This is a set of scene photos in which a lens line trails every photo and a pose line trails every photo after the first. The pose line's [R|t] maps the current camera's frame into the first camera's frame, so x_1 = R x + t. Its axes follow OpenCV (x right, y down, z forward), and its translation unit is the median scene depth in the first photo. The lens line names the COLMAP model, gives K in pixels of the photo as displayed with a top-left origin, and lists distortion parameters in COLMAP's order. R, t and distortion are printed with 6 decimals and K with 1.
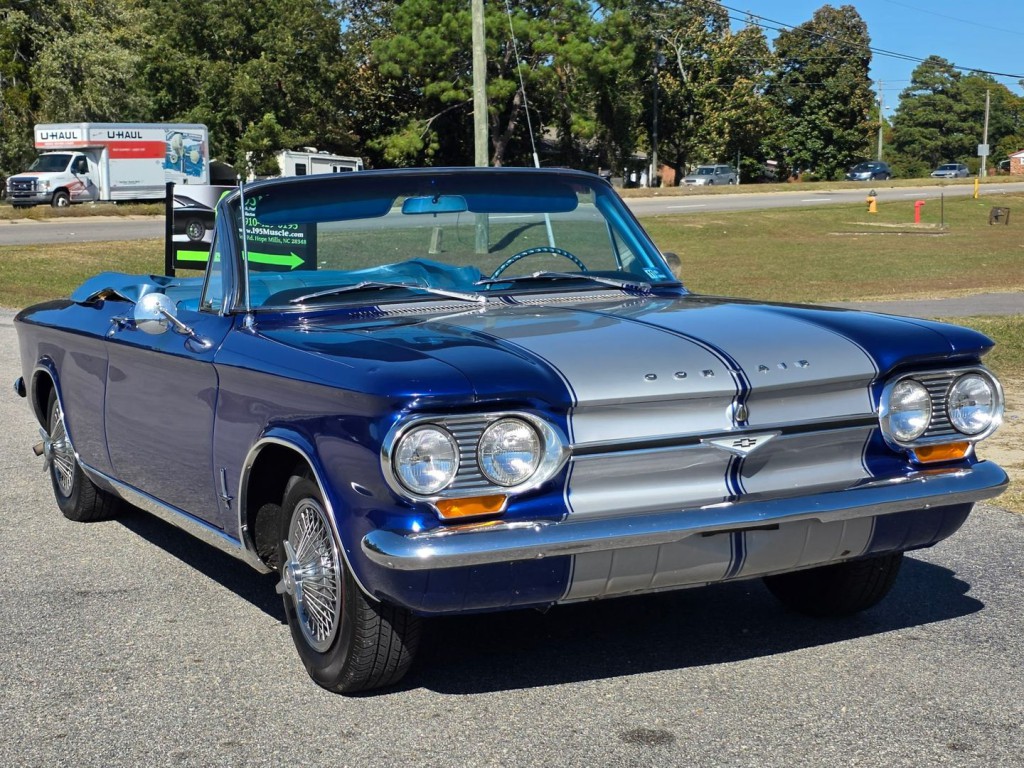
lens RADIAL K [[1796.3, 0, 512.0], [0, 1796.3, 384.0], [0, 0, 1]] dist [0.212094, -0.719670]
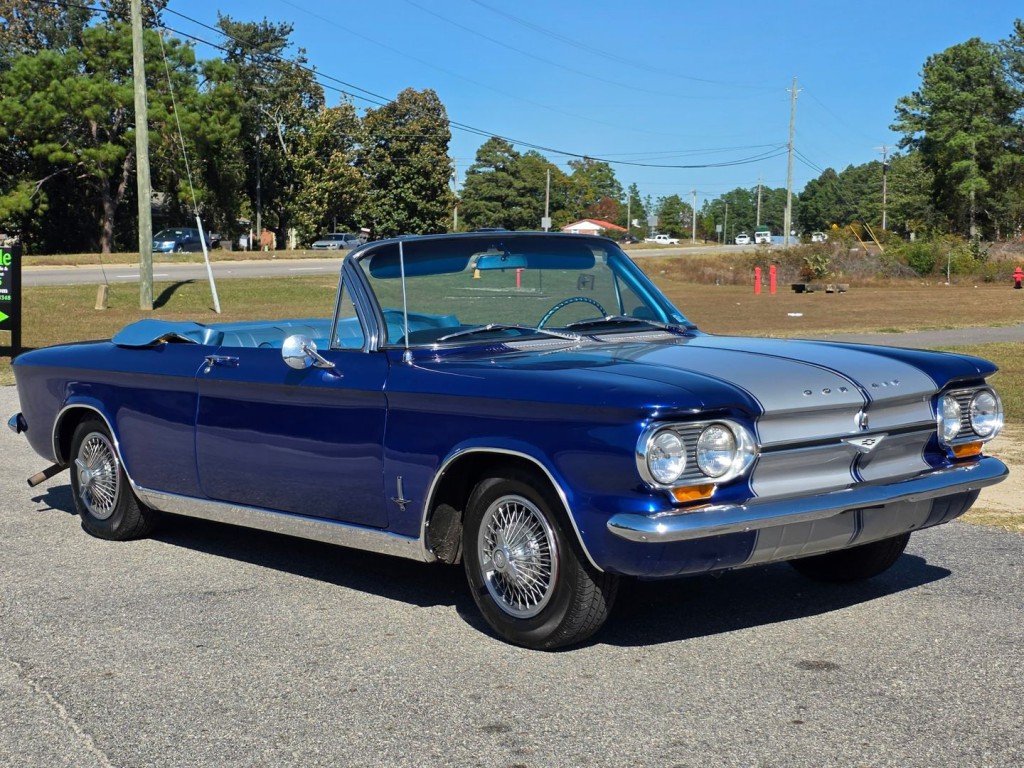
lens RADIAL K [[1694.4, 0, 516.8], [0, 1694.4, 384.2], [0, 0, 1]] dist [0.198805, -0.578799]
pose [[0.968273, -0.008505, 0.249750, -0.337775], [0.016200, 0.999455, -0.028770, 0.017180], [-0.249369, 0.031903, 0.967883, -0.118437]]
